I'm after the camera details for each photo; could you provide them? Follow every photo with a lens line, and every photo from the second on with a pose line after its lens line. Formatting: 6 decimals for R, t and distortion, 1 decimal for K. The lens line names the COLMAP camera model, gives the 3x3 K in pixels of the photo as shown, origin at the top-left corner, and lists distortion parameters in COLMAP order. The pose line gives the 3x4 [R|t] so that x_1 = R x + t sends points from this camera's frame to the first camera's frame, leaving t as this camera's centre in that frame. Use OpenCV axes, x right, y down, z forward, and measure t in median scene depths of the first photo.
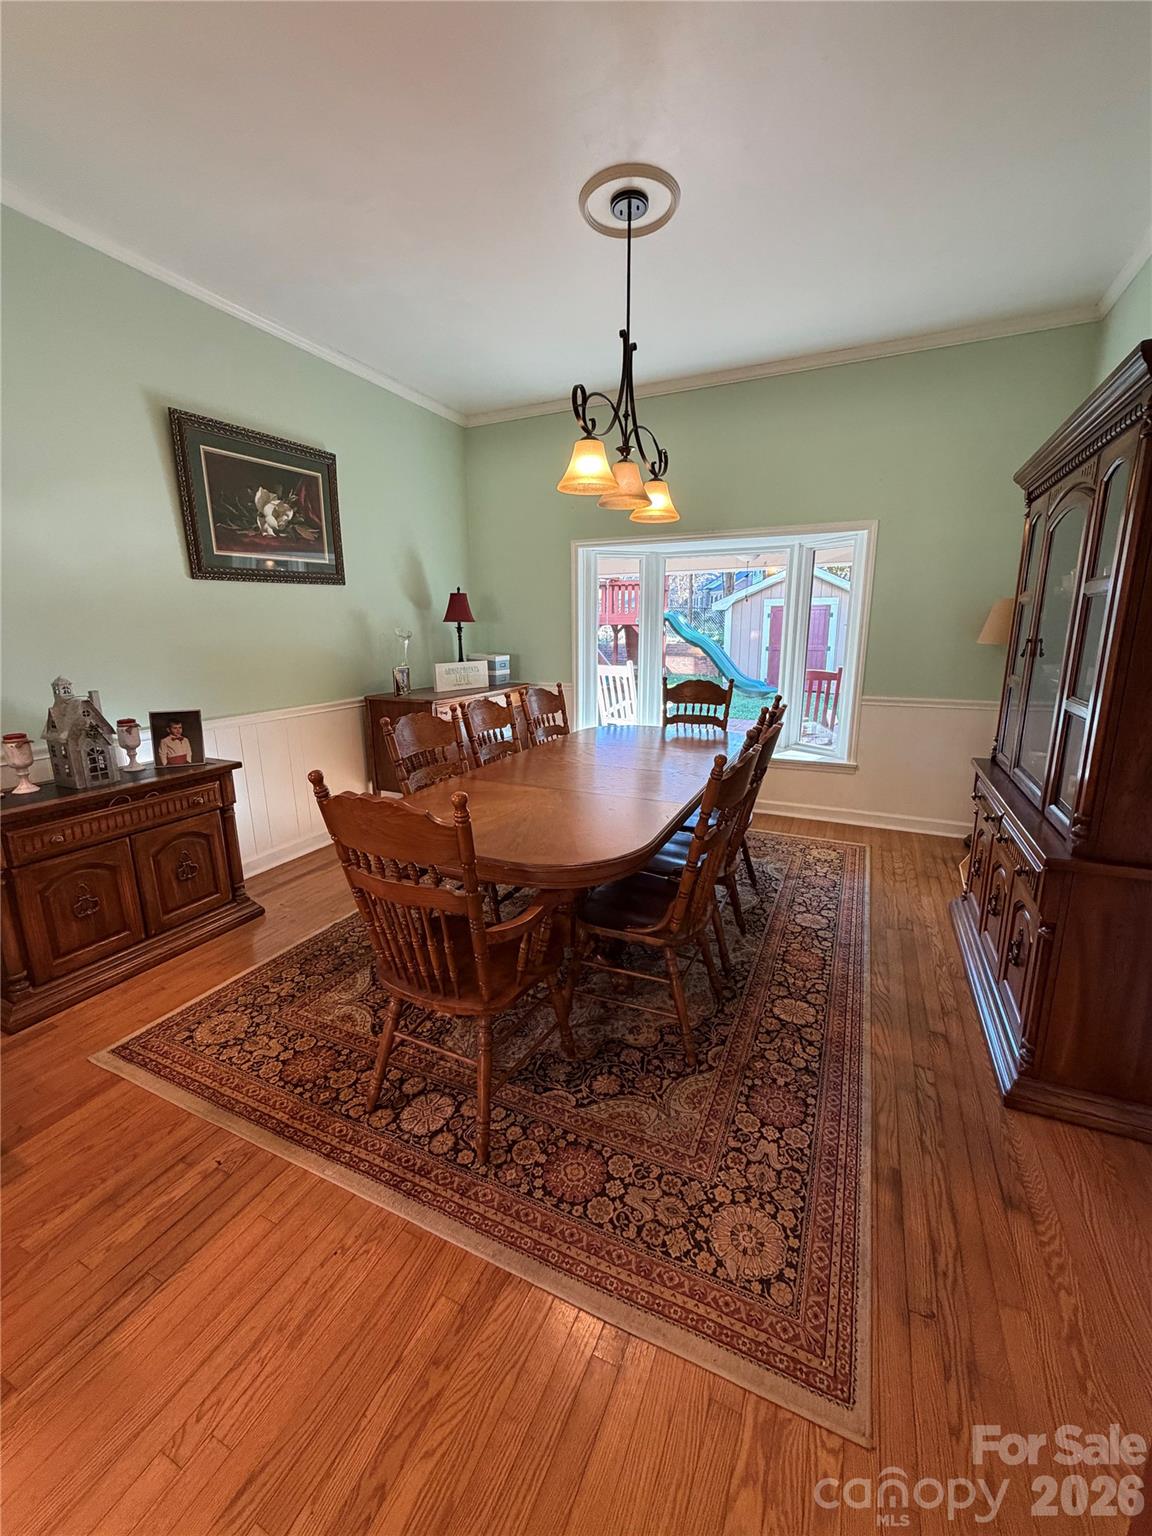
lens RADIAL K [[614.3, 0, 577.8], [0, 614.3, 762.1], [0, 0, 1]] dist [0.002093, 0.000112]
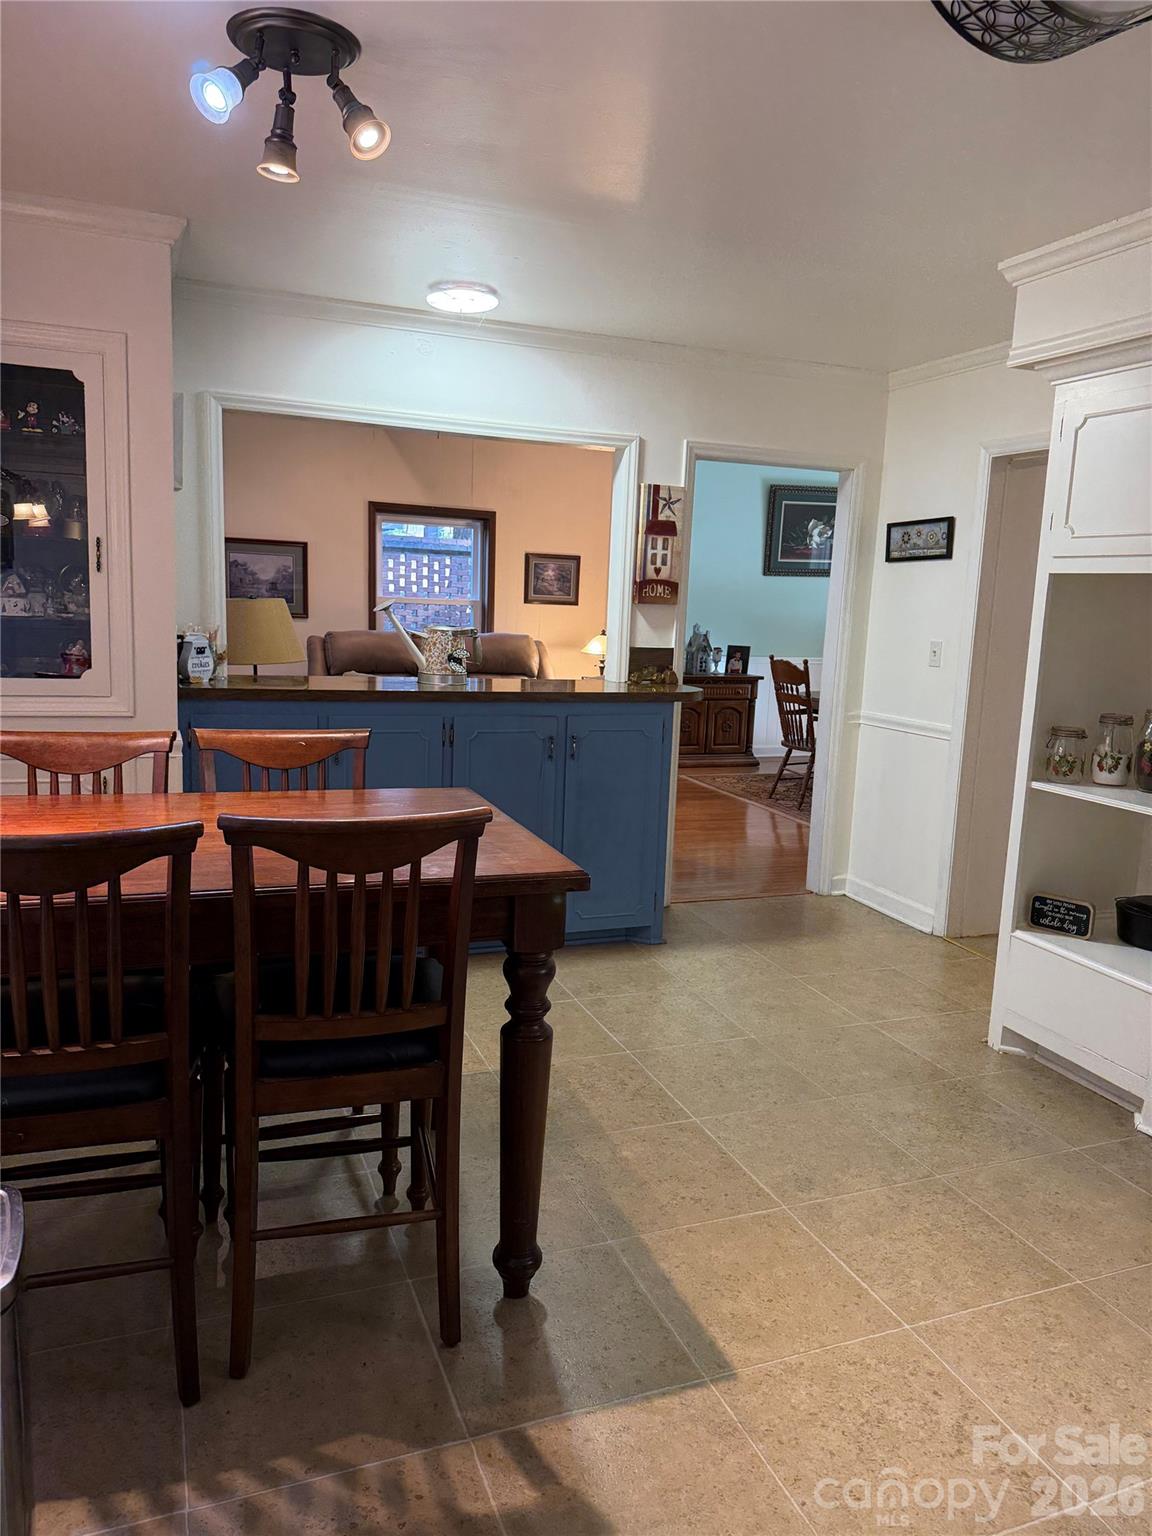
lens RADIAL K [[1103.4, 0, 576.6], [0, 1103.4, 767.5], [0, 0, 1]] dist [0.098843, -0.056587]
pose [[0.729215, 0.150549, -0.667518, 1.309424], [-0.202115, 0.979362, 0.000084, 0.383586], [0.653755, 0.134854, 0.744593, -1.812507]]
